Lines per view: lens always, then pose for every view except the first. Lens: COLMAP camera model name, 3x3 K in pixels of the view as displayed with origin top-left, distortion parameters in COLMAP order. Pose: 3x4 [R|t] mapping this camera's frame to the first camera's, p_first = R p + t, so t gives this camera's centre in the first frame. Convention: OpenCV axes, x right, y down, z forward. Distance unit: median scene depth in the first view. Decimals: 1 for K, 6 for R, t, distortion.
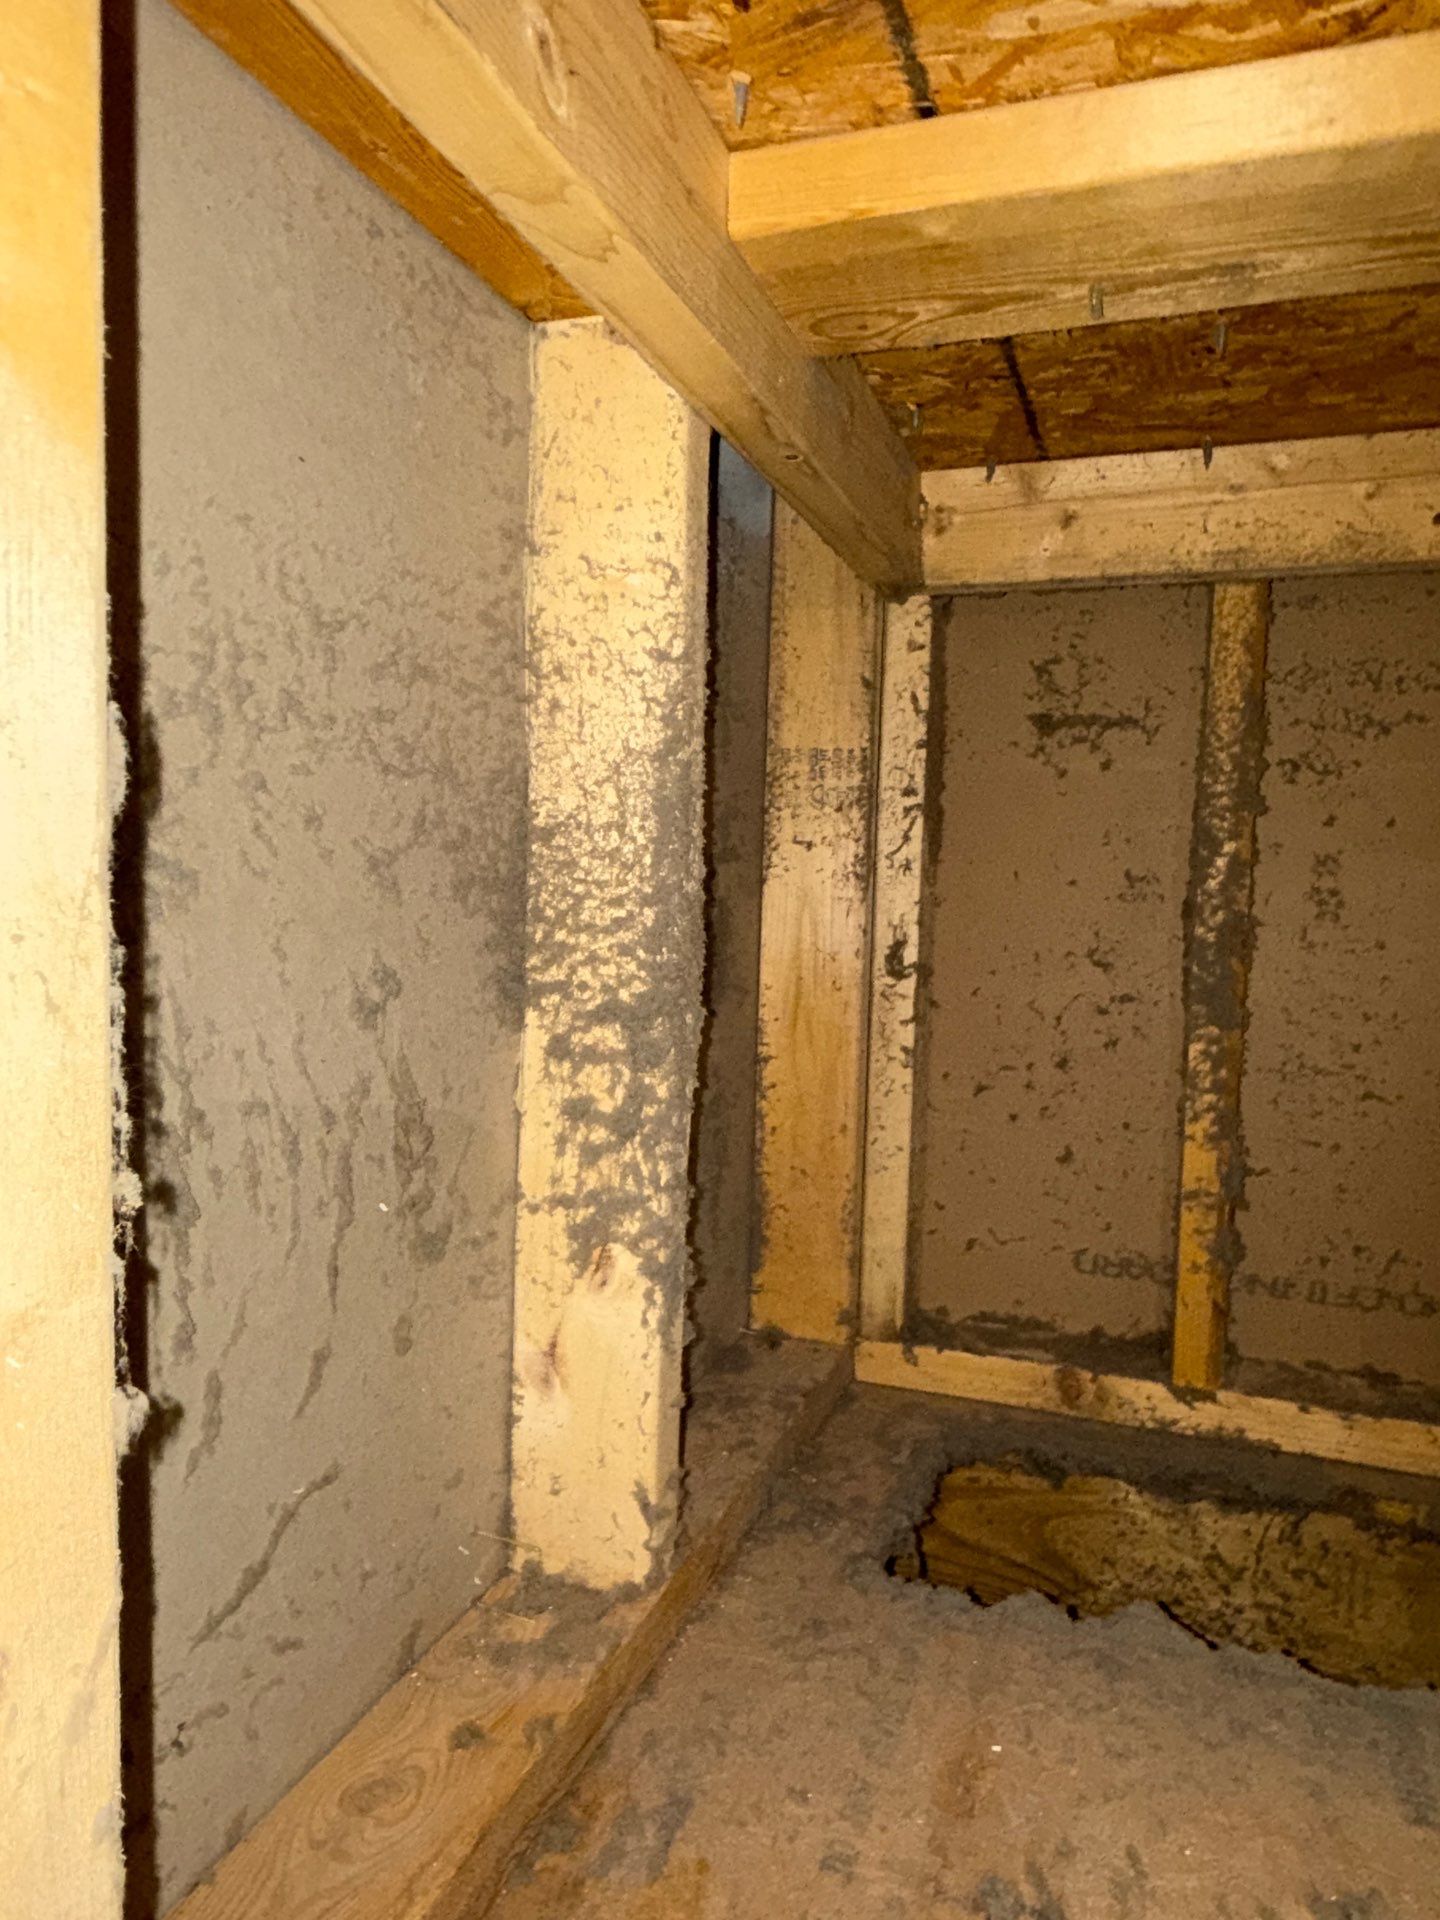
lens RADIAL K [[1272.4, 0, 712.6], [0, 1272.4, 961.3], [0, 0, 1]] dist [0.001061, 0.000072]
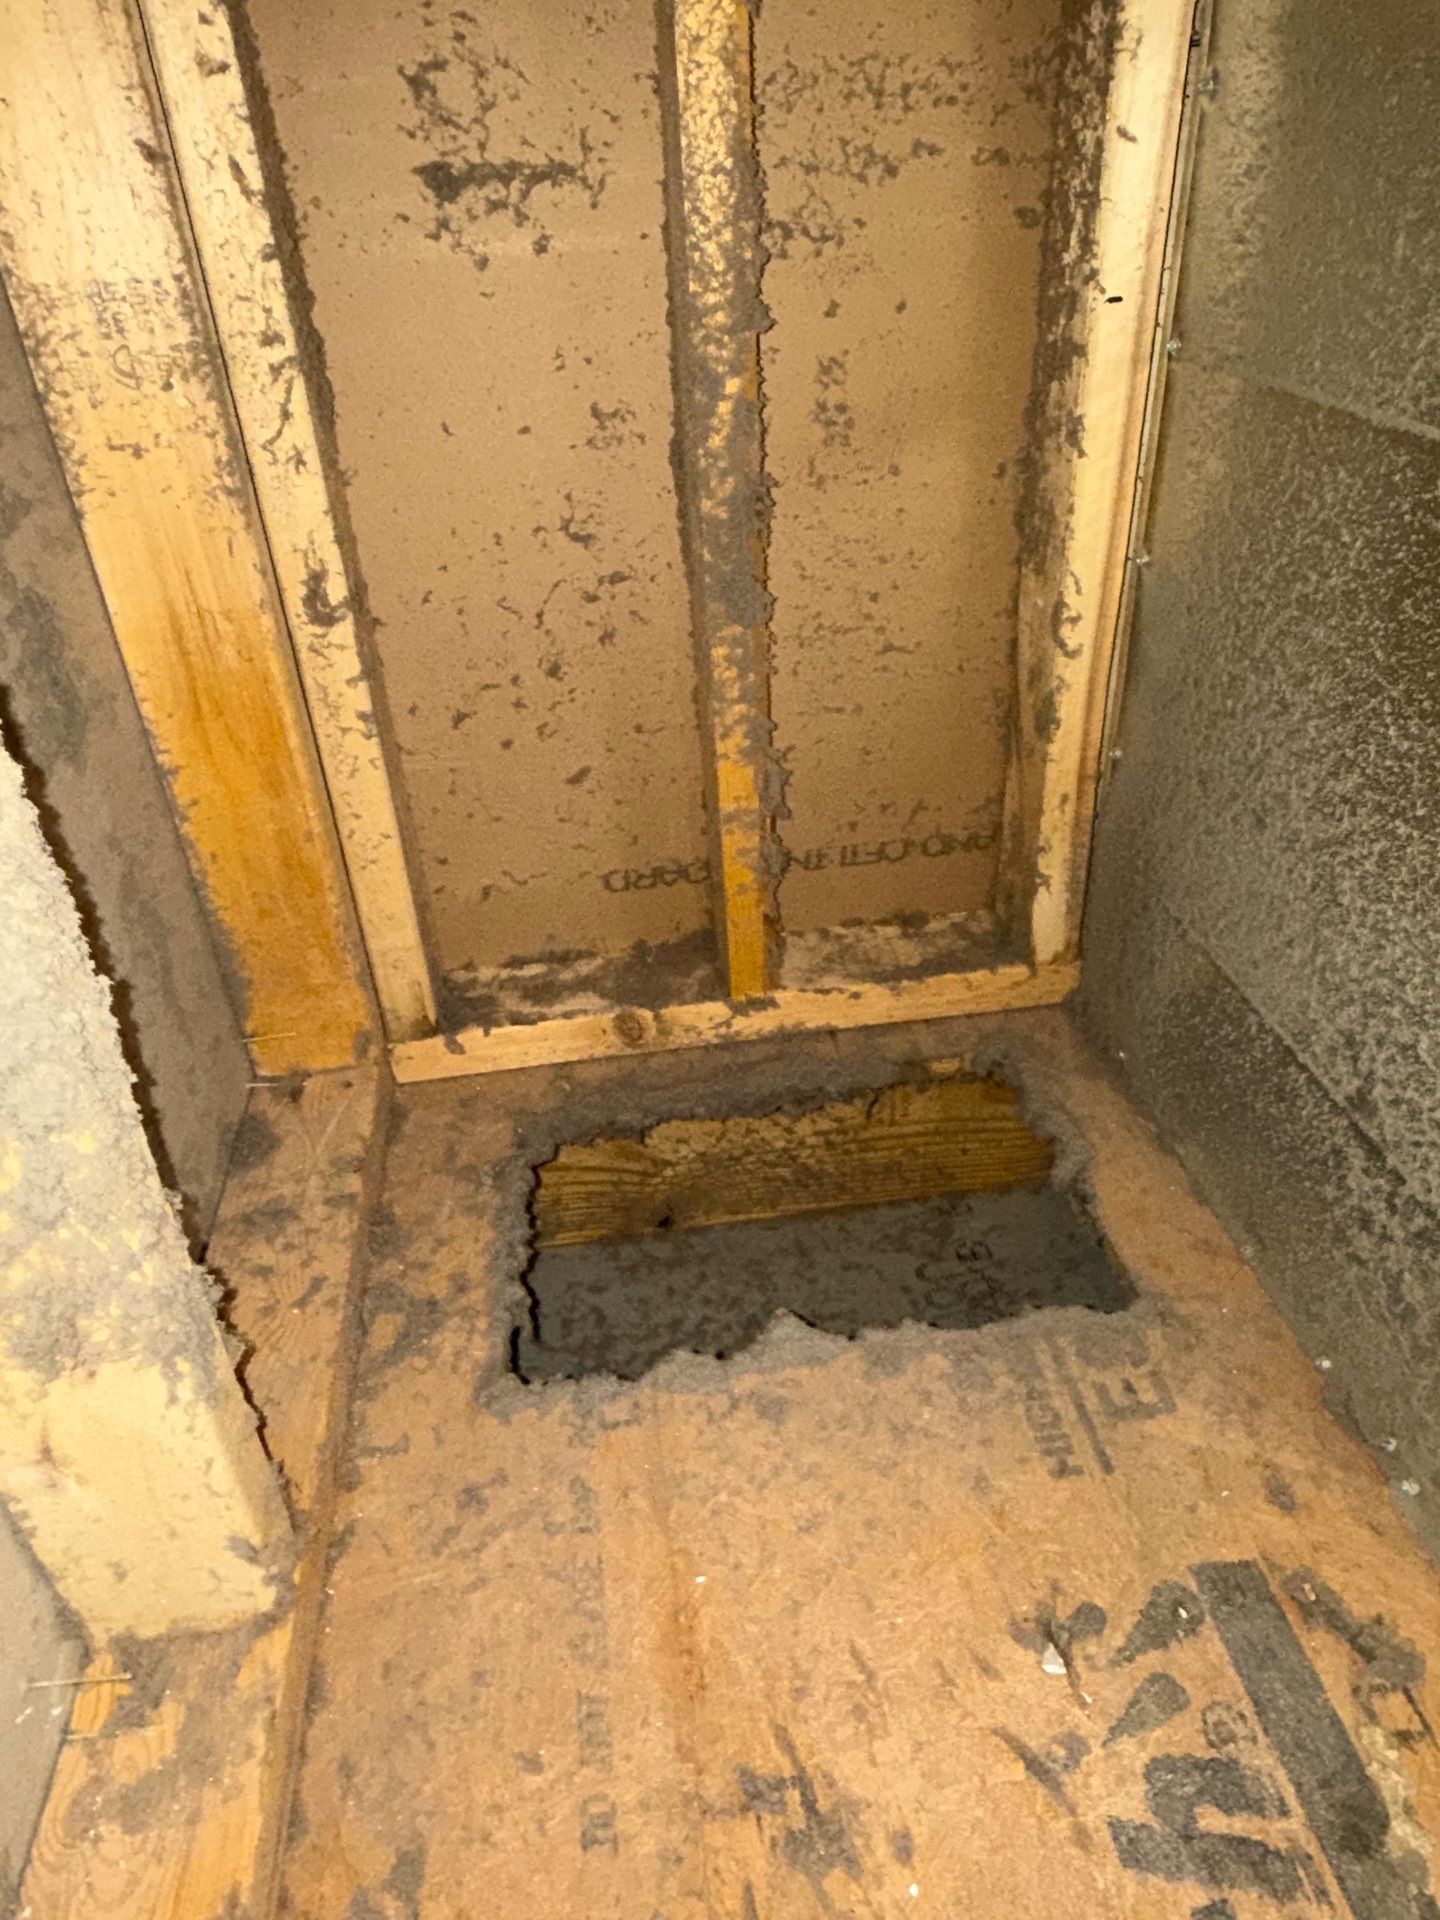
lens RADIAL K [[1272.4, 0, 721.4], [0, 1272.4, 960.3], [0, 0, 1]] dist [0.001061, 0.000072]
pose [[0.879598, -0.317315, 0.354427, 0.040503], [0.106072, 0.857100, 0.504111, -0.250121], [-0.463742, -0.405820, 0.787561, 0.391322]]
